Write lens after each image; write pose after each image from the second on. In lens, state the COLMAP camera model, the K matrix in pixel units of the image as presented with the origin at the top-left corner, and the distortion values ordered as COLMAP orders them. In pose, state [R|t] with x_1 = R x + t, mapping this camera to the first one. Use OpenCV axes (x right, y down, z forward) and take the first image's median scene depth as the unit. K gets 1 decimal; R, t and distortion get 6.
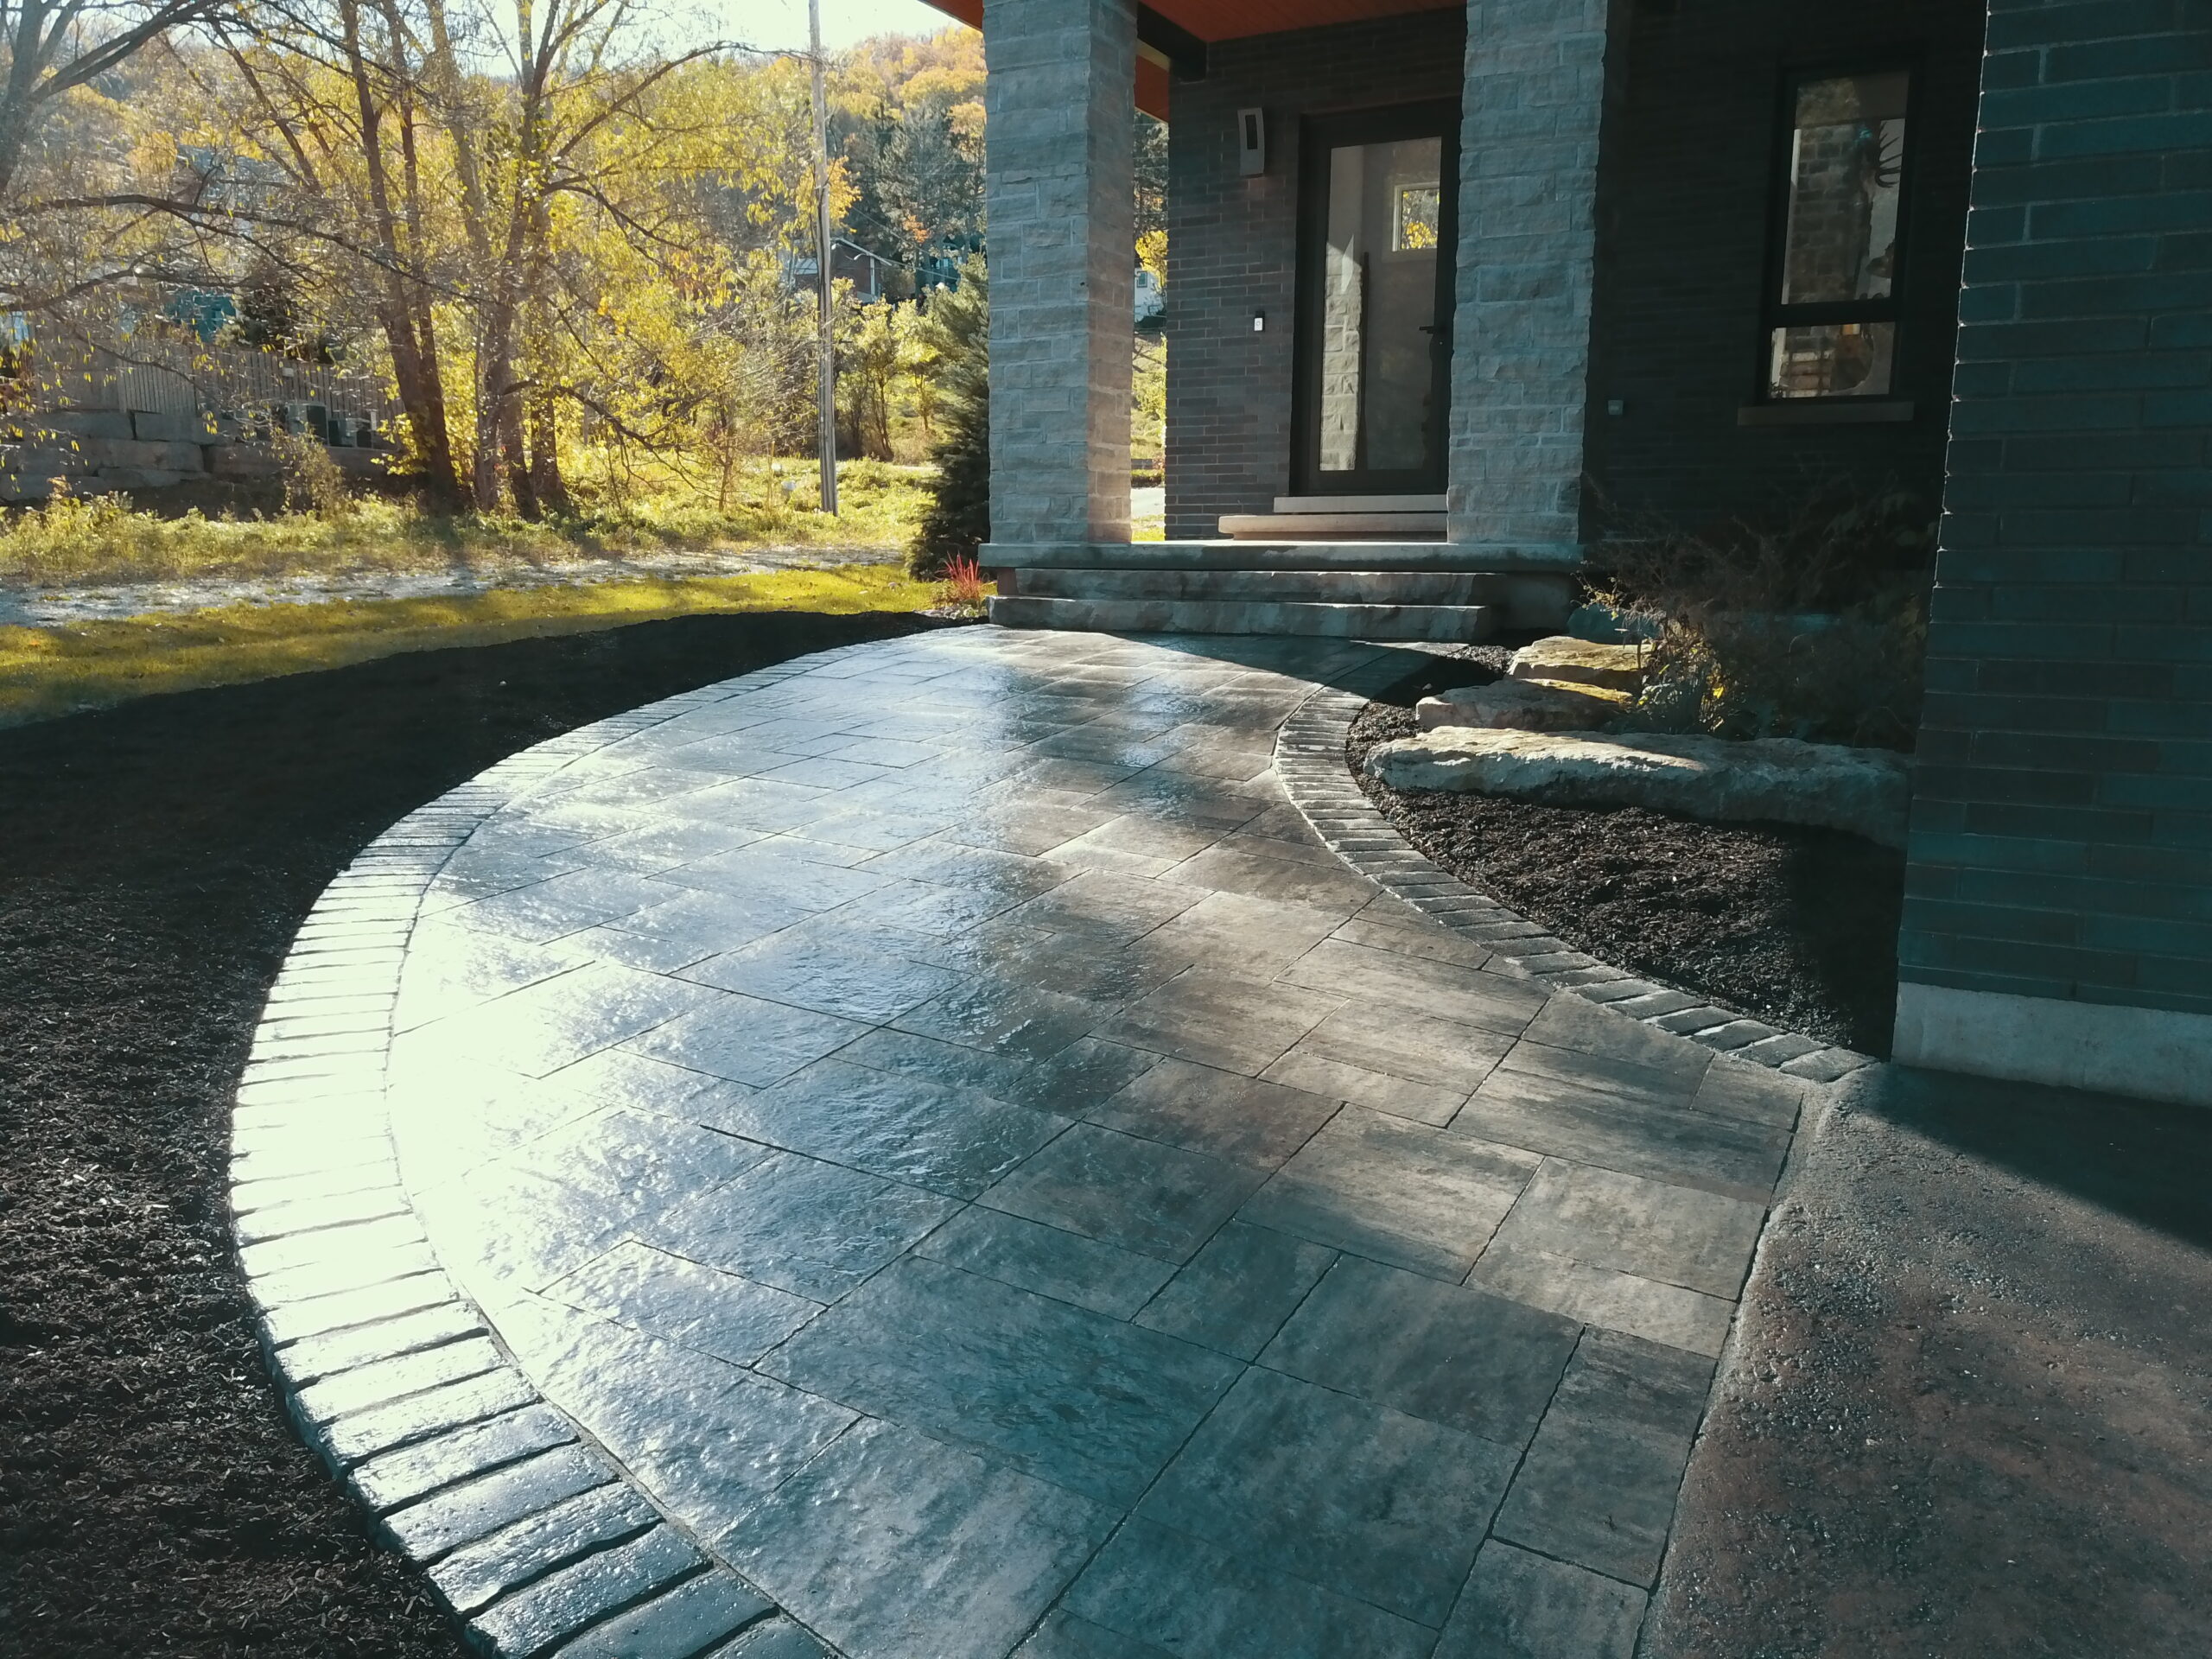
lens RADIAL K [[1689.2, 0, 1089.5], [0, 1689.2, 857.3], [0, 0, 1]] dist [0.004854, 0.003019]
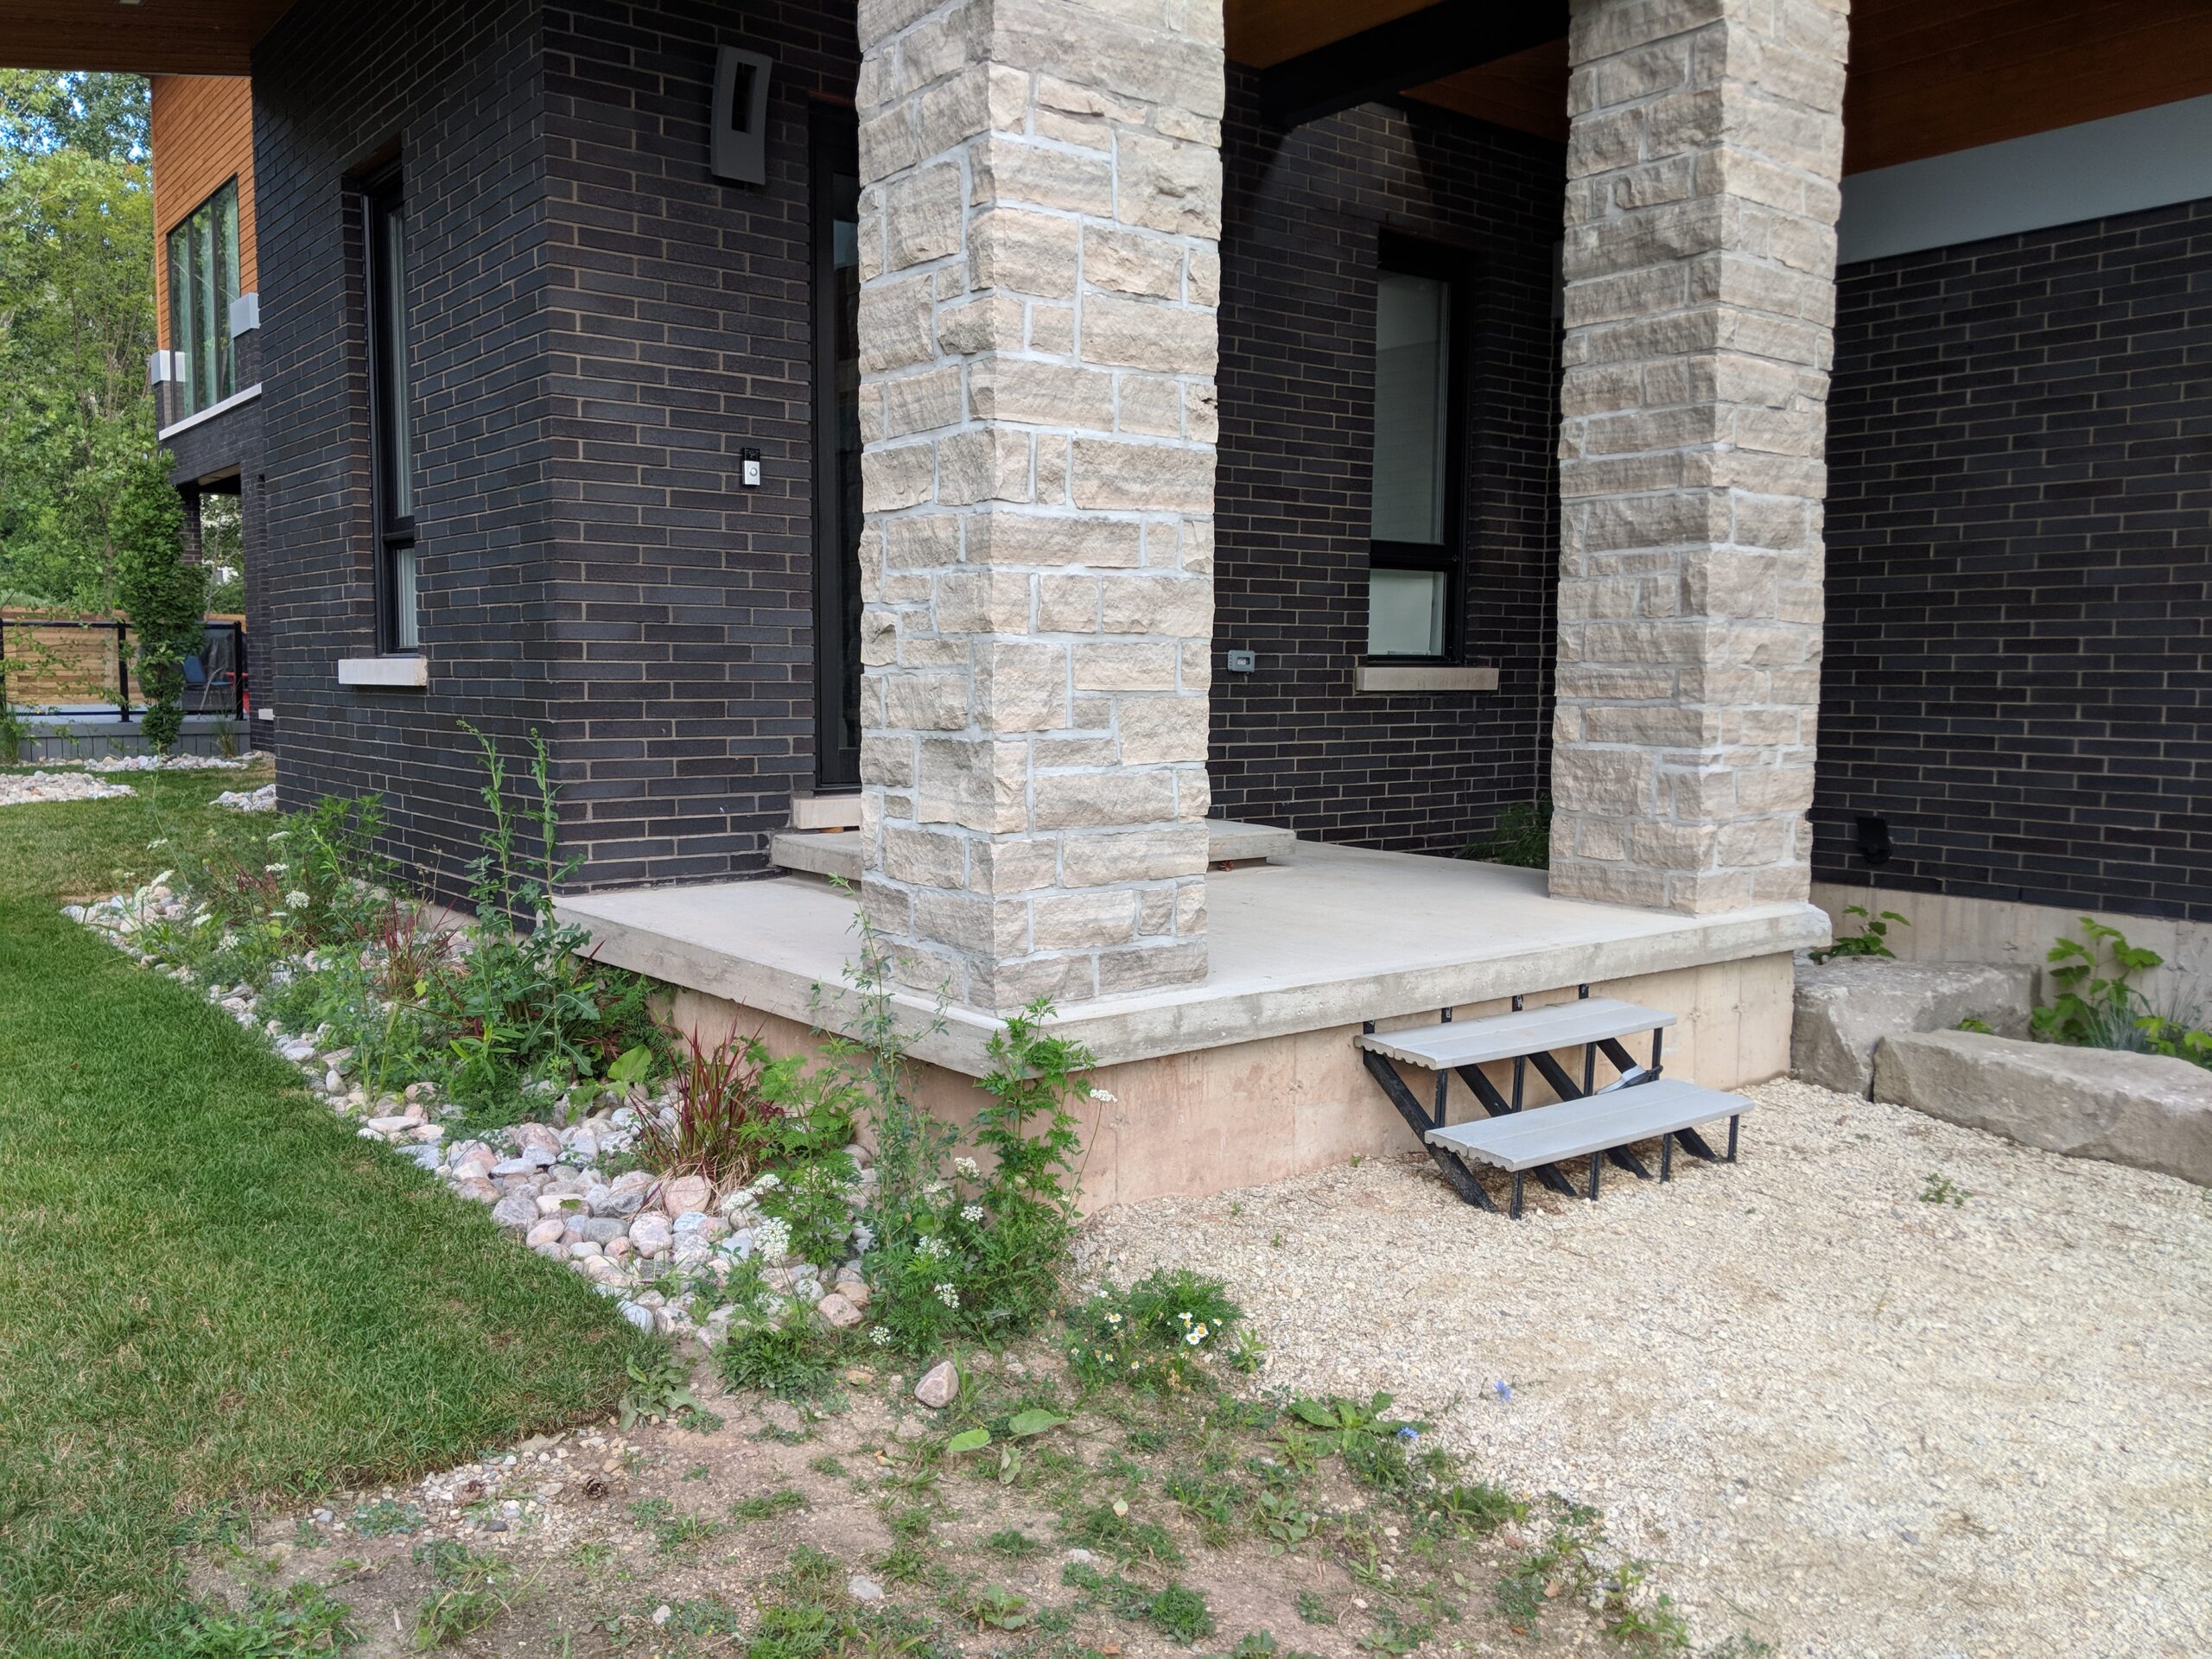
lens RADIAL K [[1746.5, 0, 1037.4], [0, 1746.5, 876.0], [0, 0, 1]] dist [0.078821, -0.188234]
pose [[0.424226, -0.105793, 0.899356, -0.350999], [0.161962, 0.986003, 0.039588, -0.198656], [-0.890955, 0.128867, 0.435422, 0.696278]]
